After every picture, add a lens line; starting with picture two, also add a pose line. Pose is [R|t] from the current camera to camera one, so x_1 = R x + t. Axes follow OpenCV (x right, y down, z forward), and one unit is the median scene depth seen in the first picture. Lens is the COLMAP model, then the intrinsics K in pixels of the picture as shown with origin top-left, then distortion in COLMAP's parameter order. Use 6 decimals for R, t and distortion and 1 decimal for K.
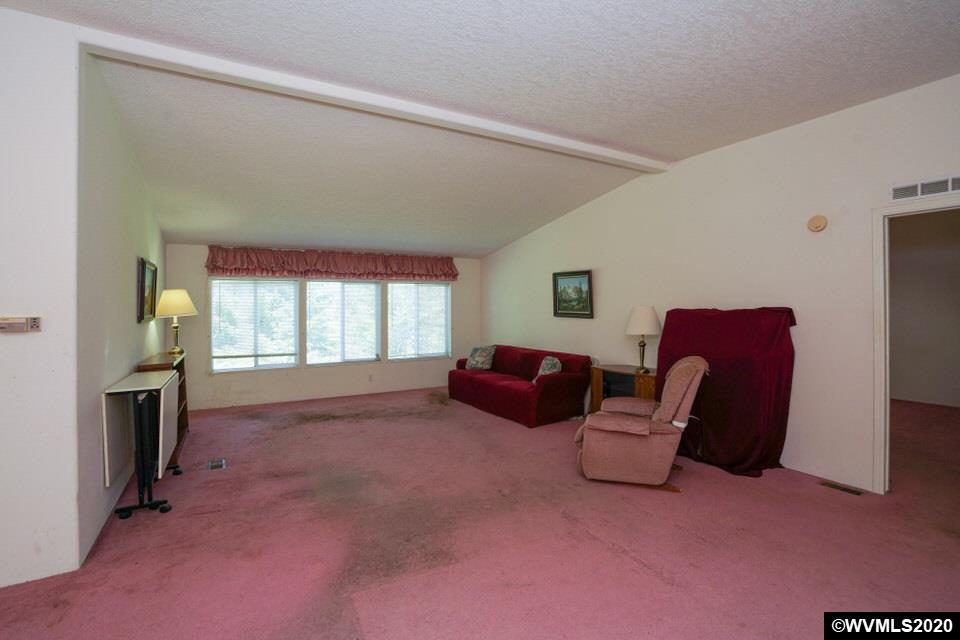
lens RADIAL K [[451.9, 0, 482.4], [0, 451.9, 308.4], [0, 0, 1]] dist [-0.046229, 0.000157]
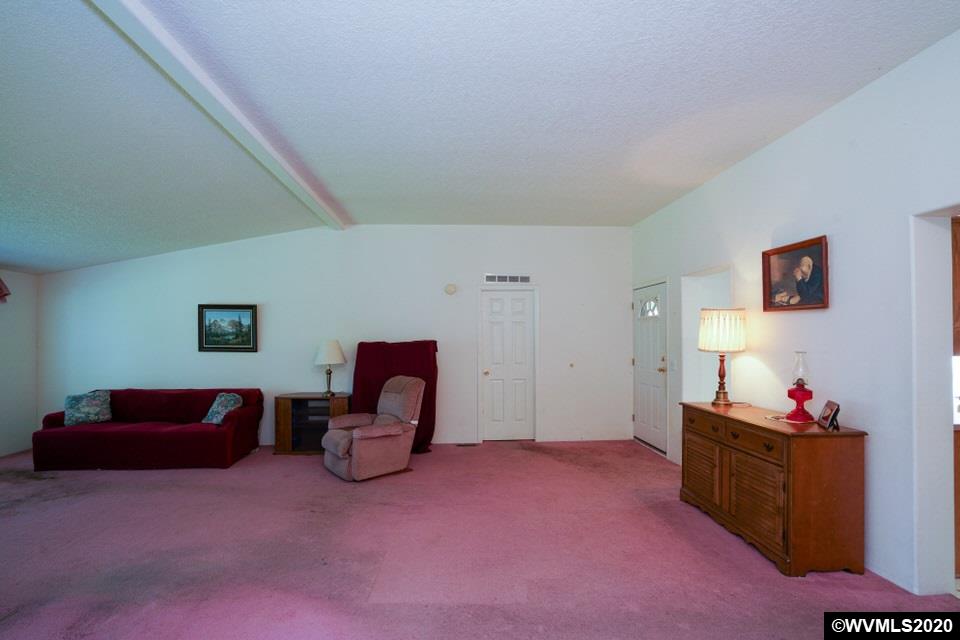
lens RADIAL K [[449.8, 0, 479.5], [0, 449.8, 323.4], [0, 0, 1]] dist [-0.075417, 0.029387]
pose [[0.451135, 0.028975, 0.891985, -0.432340], [0.007867, 0.999305, -0.036440, -0.002439], [-0.892421, 0.023457, 0.450594, 0.090214]]
